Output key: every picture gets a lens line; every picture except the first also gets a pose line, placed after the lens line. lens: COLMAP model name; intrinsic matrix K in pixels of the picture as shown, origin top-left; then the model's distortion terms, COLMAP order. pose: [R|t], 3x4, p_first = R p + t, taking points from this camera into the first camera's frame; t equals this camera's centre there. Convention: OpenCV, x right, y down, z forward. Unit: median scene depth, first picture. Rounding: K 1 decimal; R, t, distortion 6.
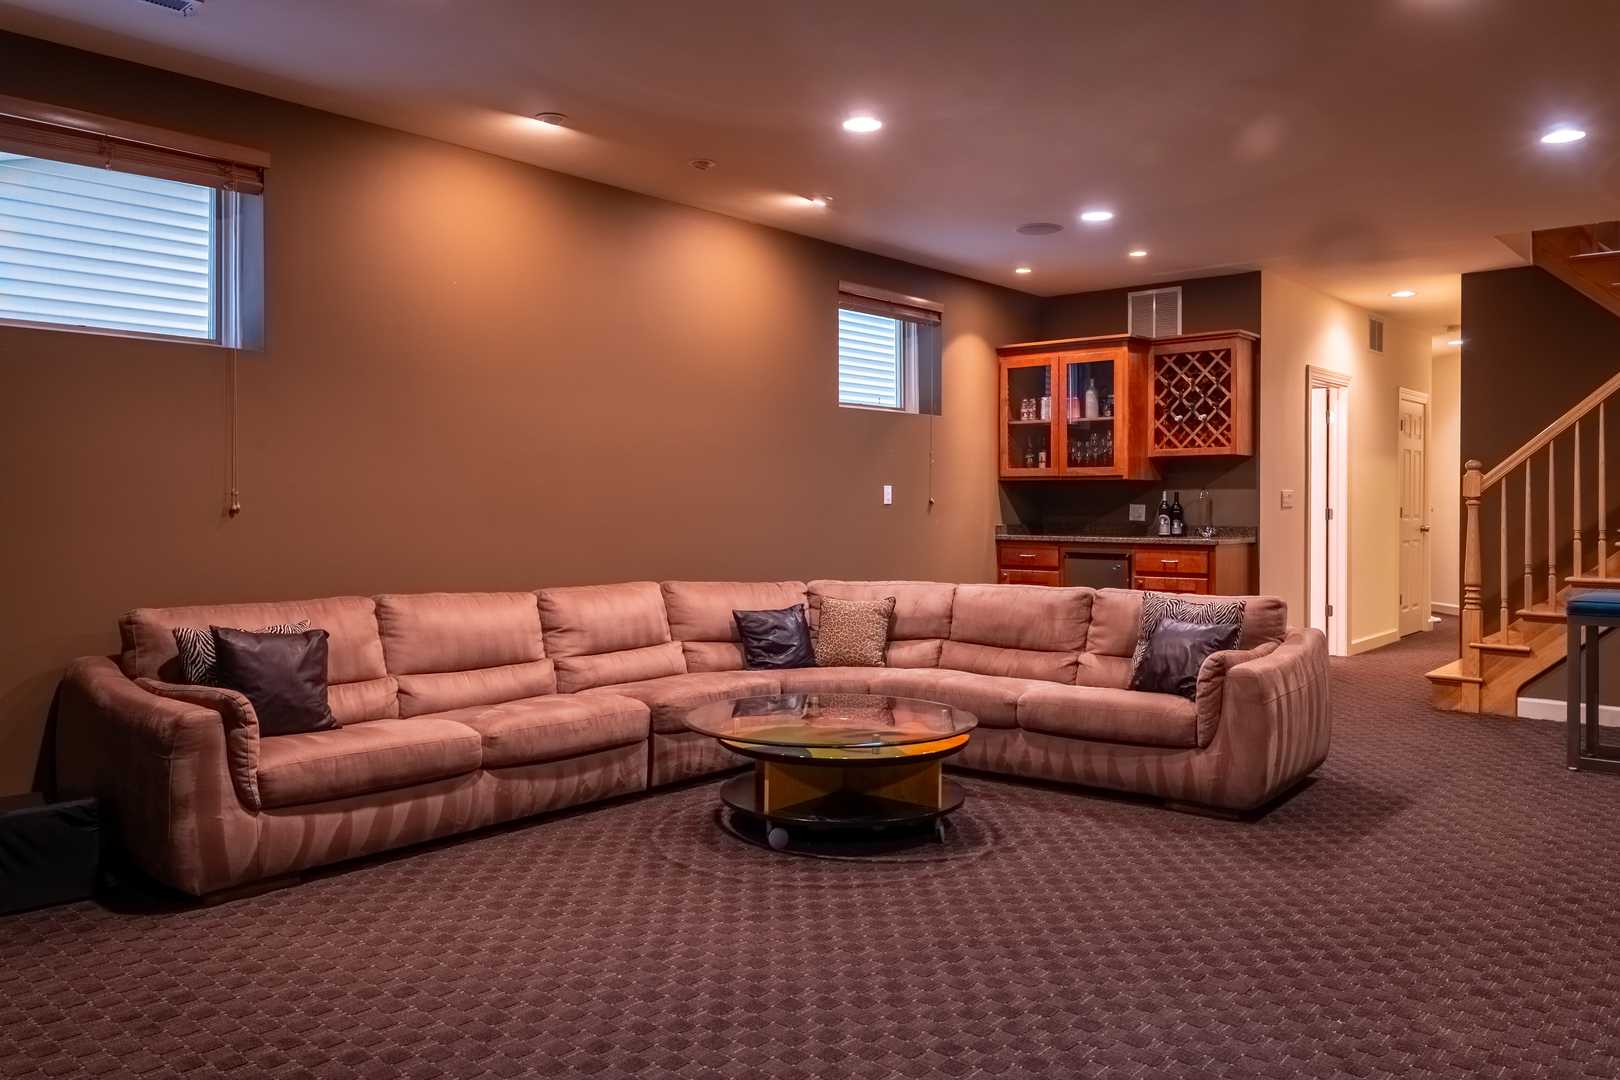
lens RADIAL K [[1232.4, 0, 811.2], [0, 1232.4, 532.6], [0, 0, 1]] dist [-0.002420, -0.000256]
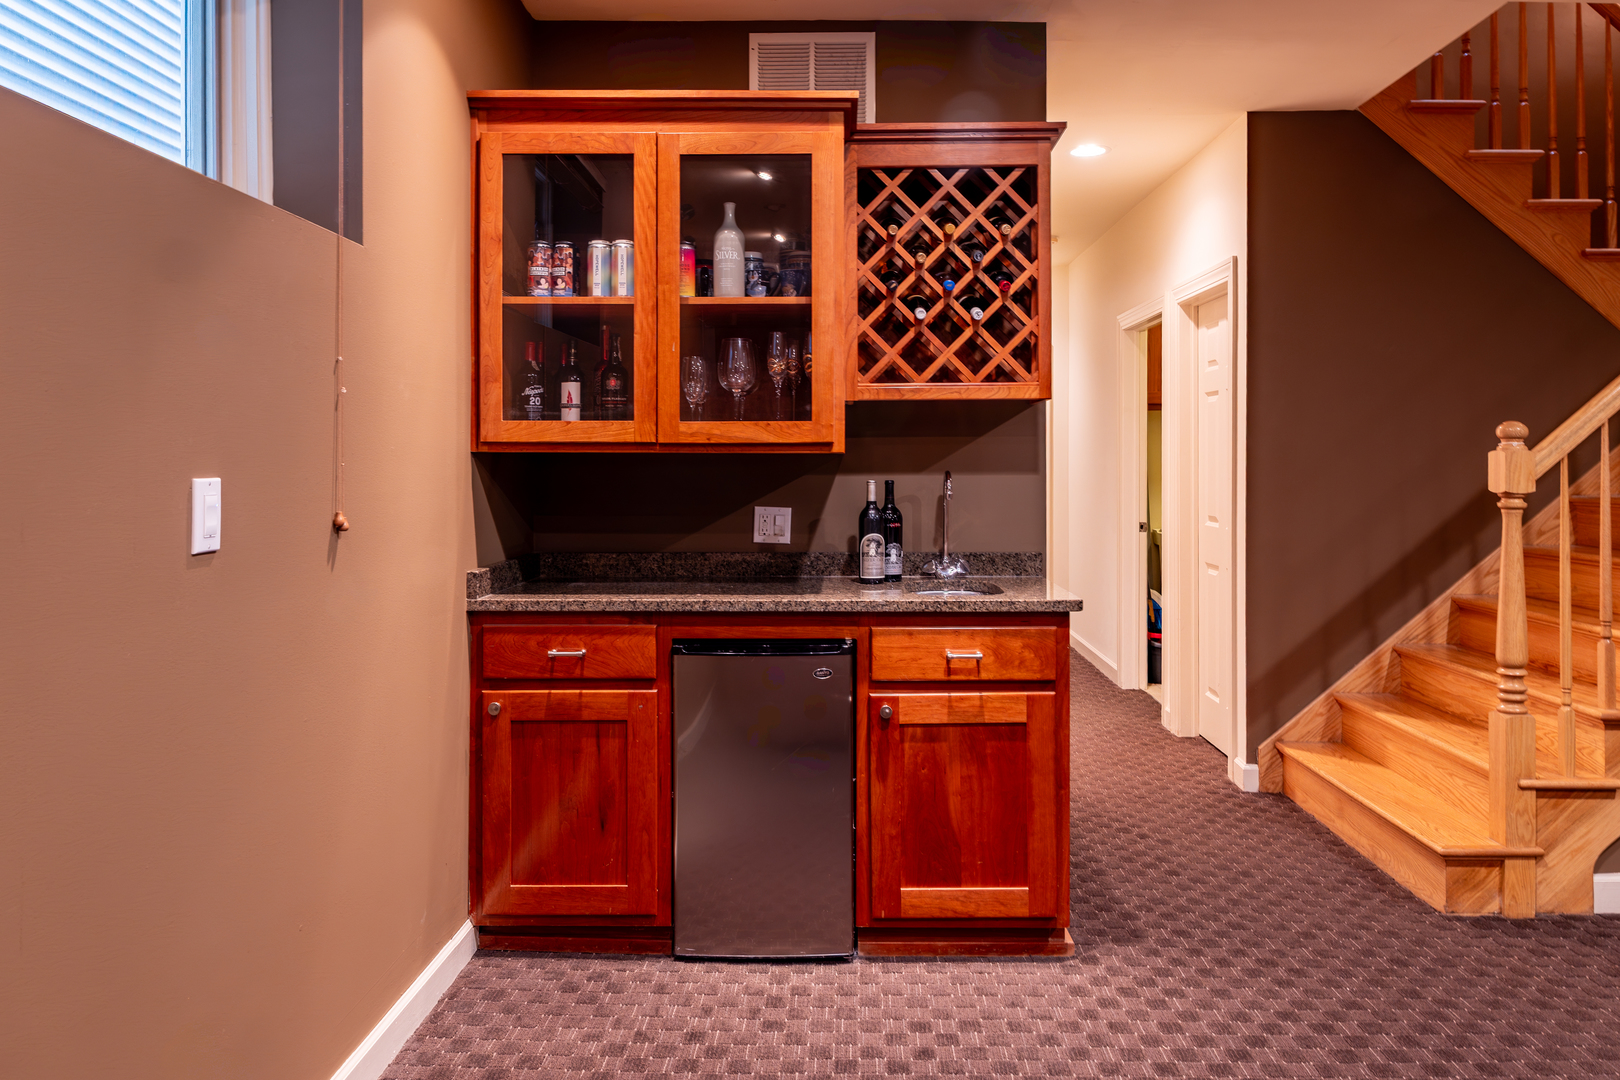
lens RADIAL K [[1168.8, 0, 822.0], [0, 1168.8, 453.2], [0, 0, 1]] dist [0.013436, -0.011599]
pose [[0.751813, 0.001429, 0.659375, -0.002476], [0.017487, 0.999603, -0.022105, -0.033919], [-0.659145, 0.028149, 0.751489, 0.696088]]
